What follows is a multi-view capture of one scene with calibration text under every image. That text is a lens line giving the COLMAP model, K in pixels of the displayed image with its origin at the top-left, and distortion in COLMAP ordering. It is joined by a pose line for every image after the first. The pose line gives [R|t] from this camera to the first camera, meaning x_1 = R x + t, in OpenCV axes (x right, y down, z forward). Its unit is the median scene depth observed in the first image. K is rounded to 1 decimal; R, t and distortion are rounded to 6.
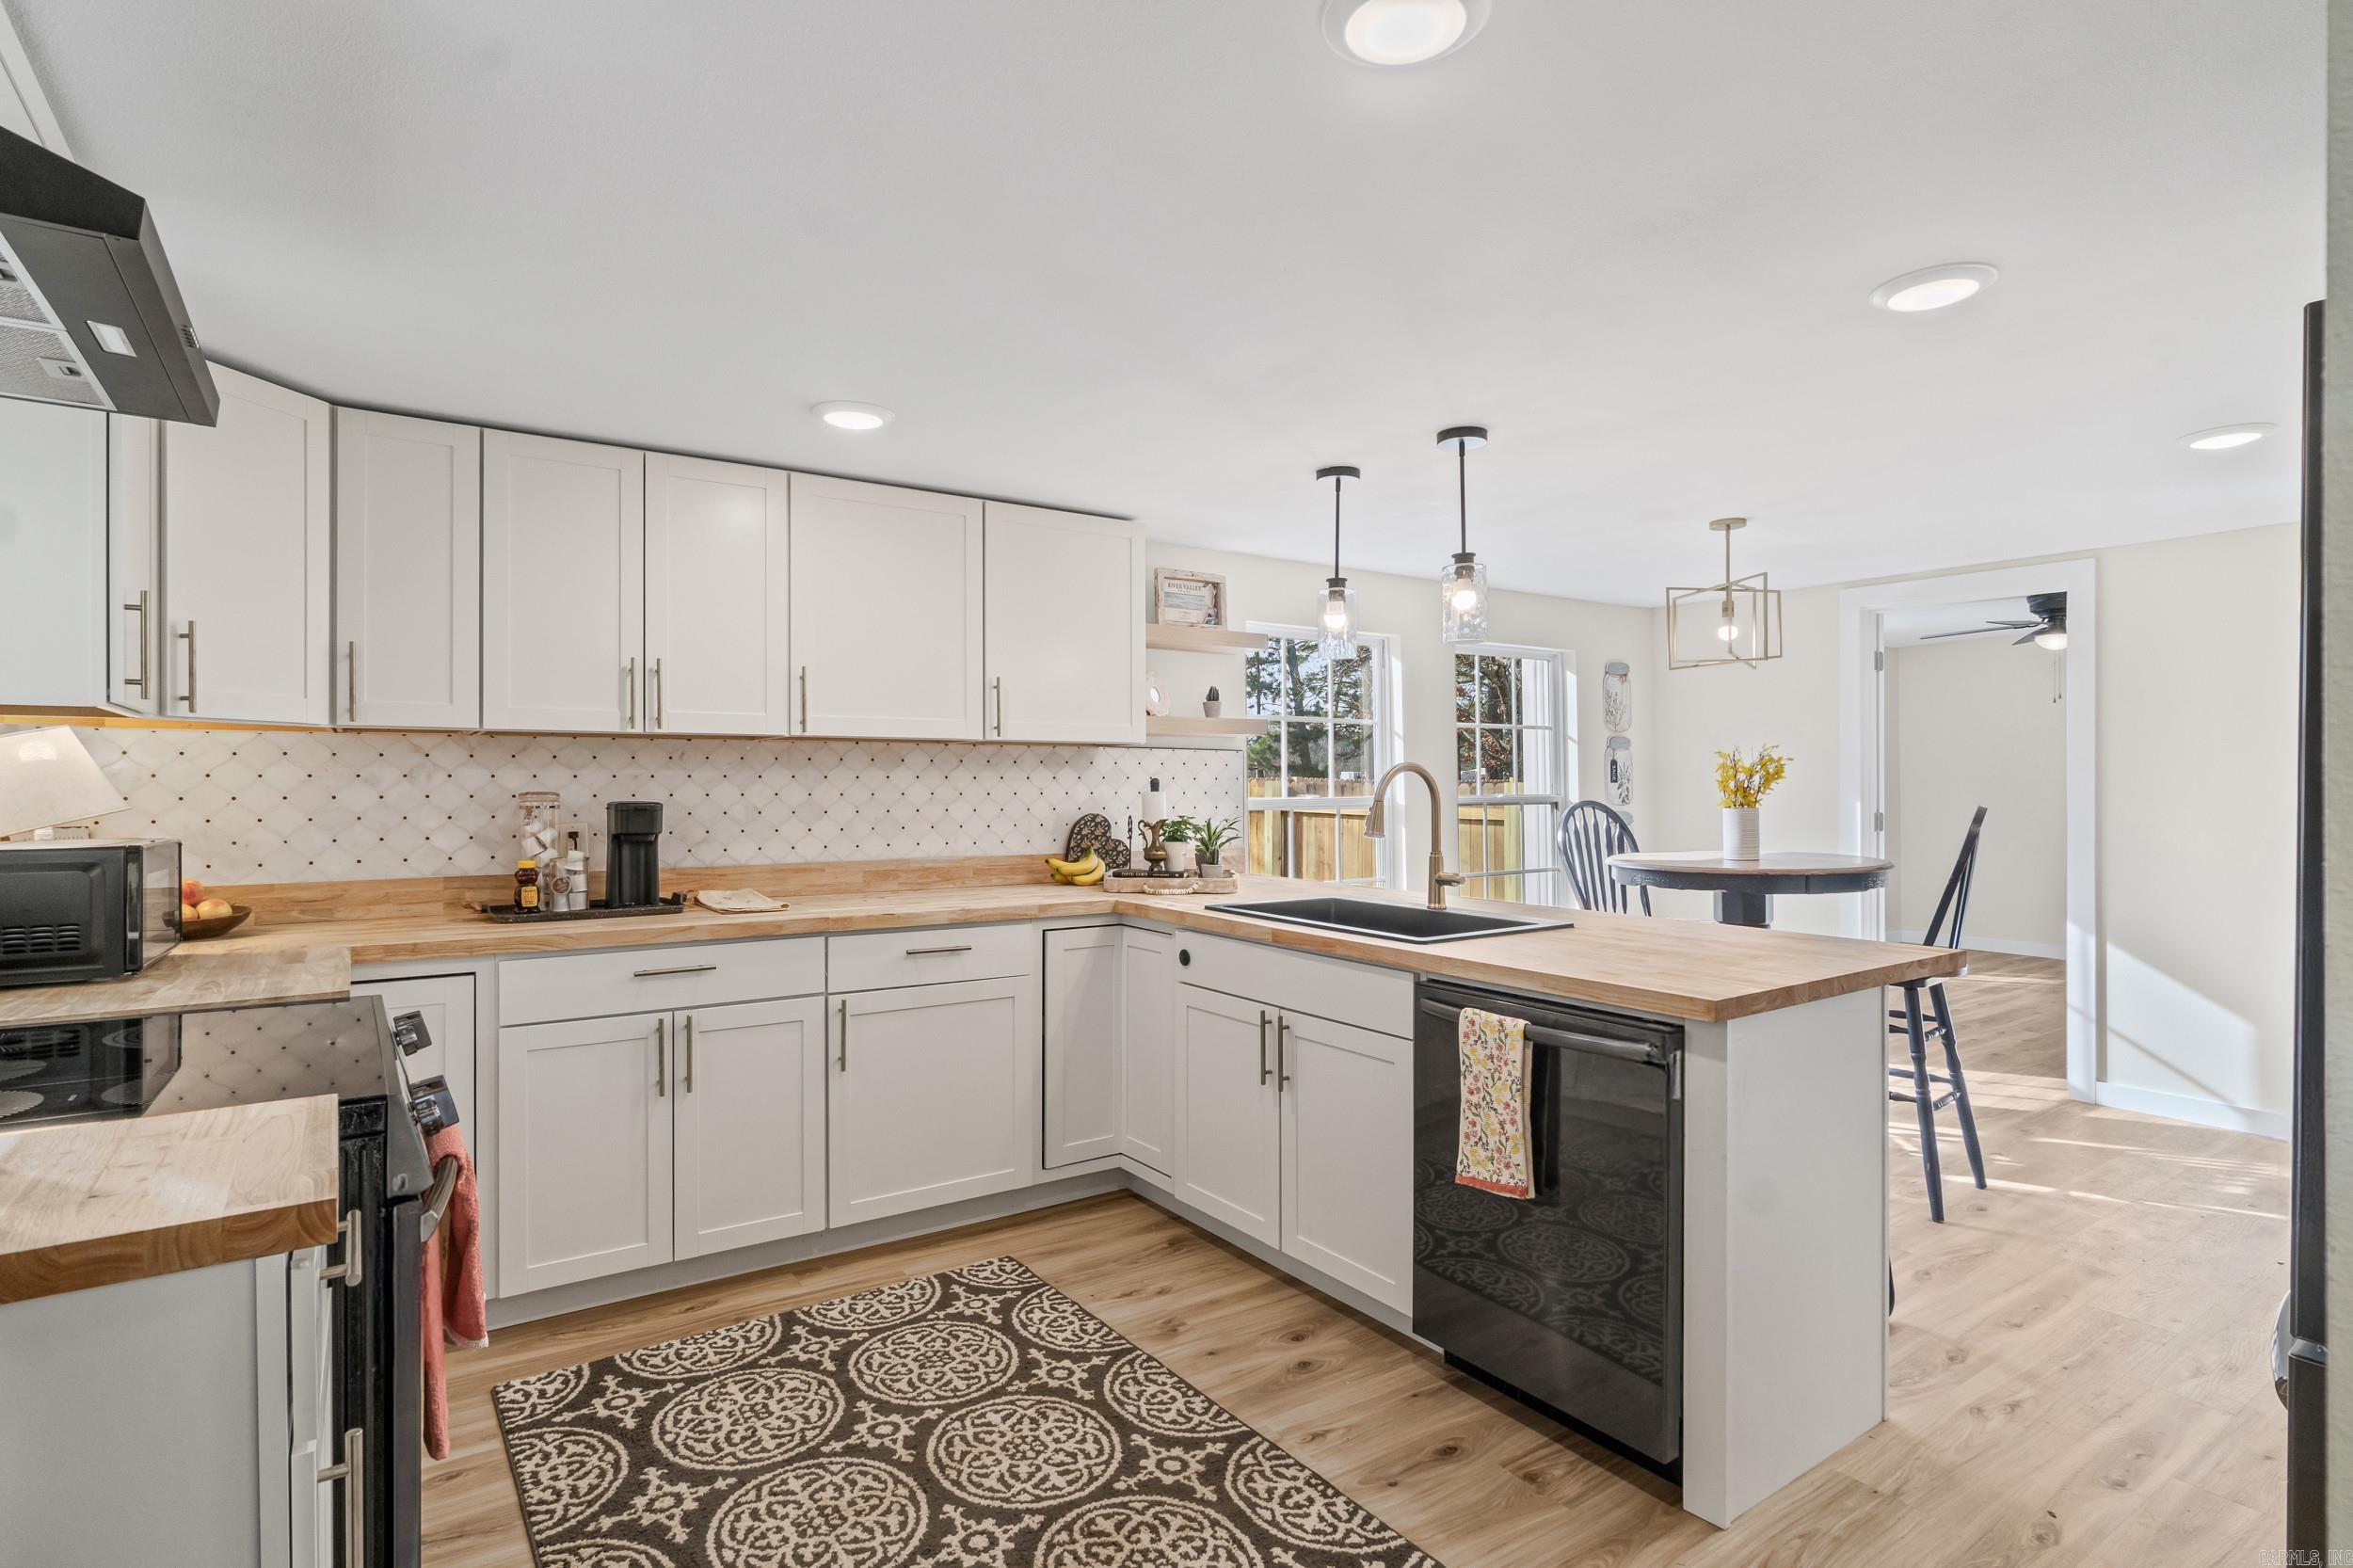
lens RADIAL K [[1188.6, 0, 1185.7], [0, 1188.6, 781.0], [0, 0, 1]] dist [0.003469, -0.000617]
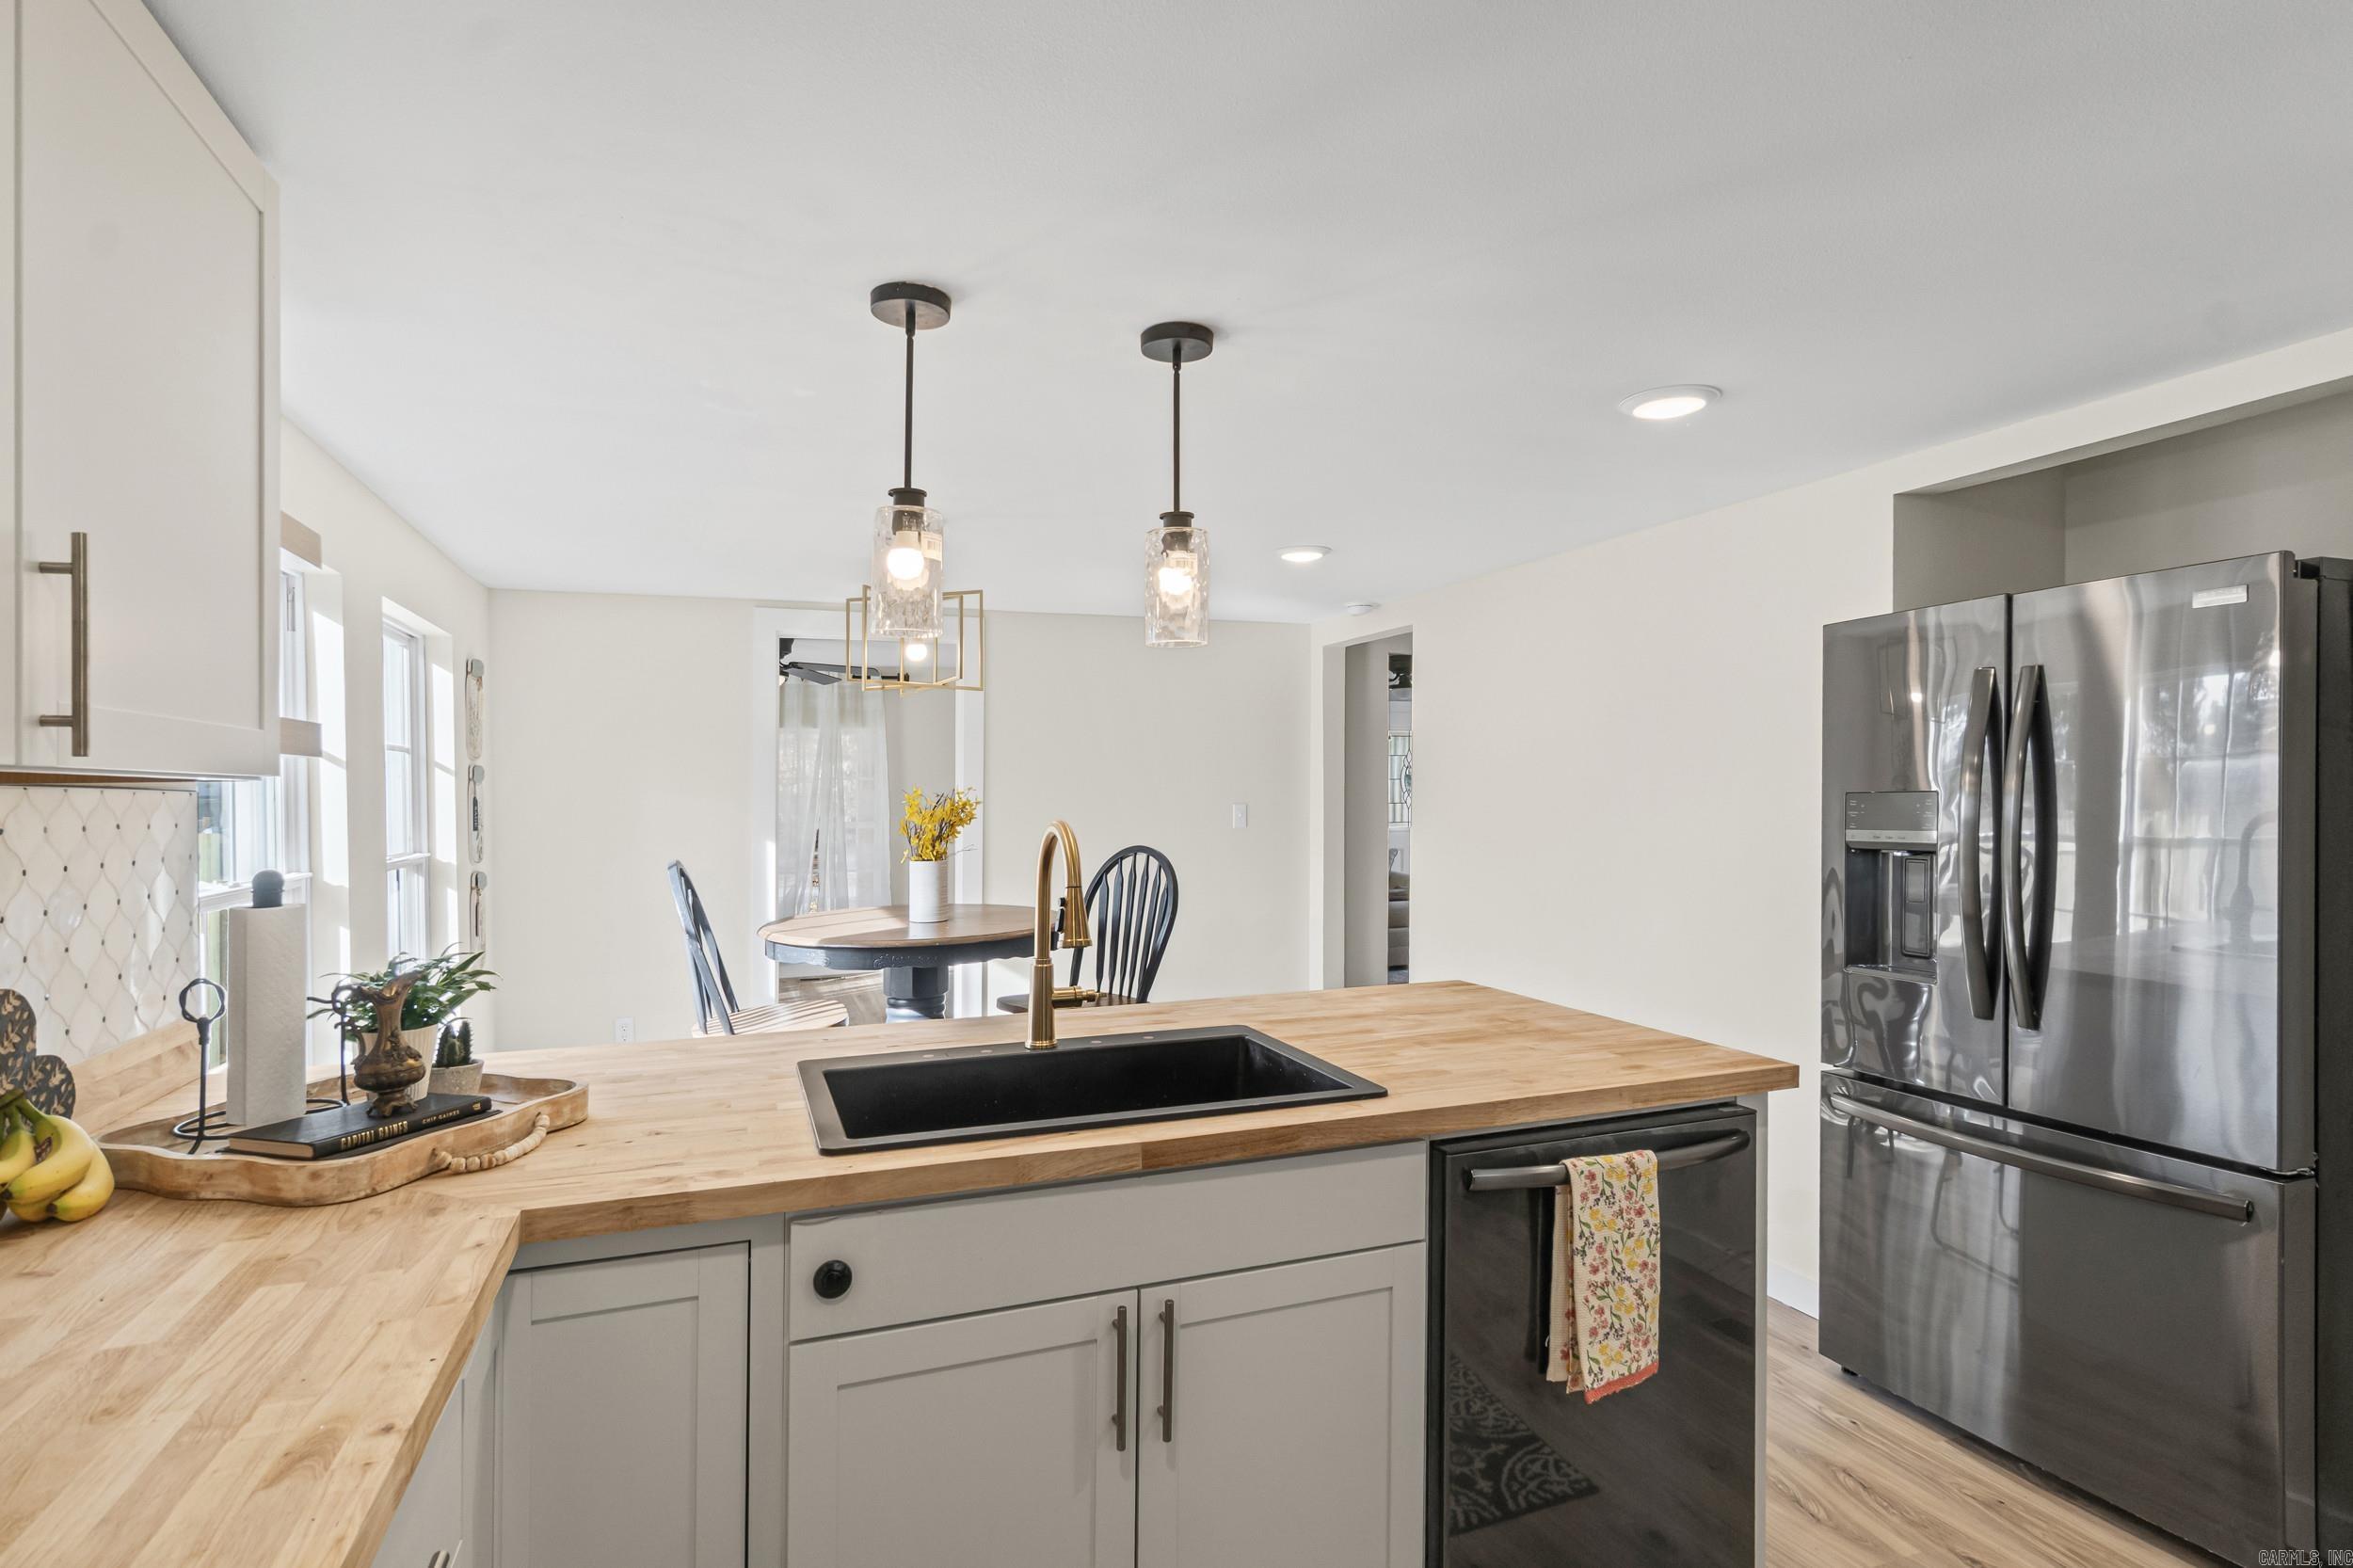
lens RADIAL K [[1215.4, 0, 1182.1], [0, 1215.4, 794.5], [0, 0, 1]] dist [0.000945, 0.000058]
pose [[0.242085, -0.003601, 0.970248, -0.382173], [0.011680, 0.999931, 0.000797, -0.026979], [-0.970185, 0.011140, 0.242111, 0.727494]]
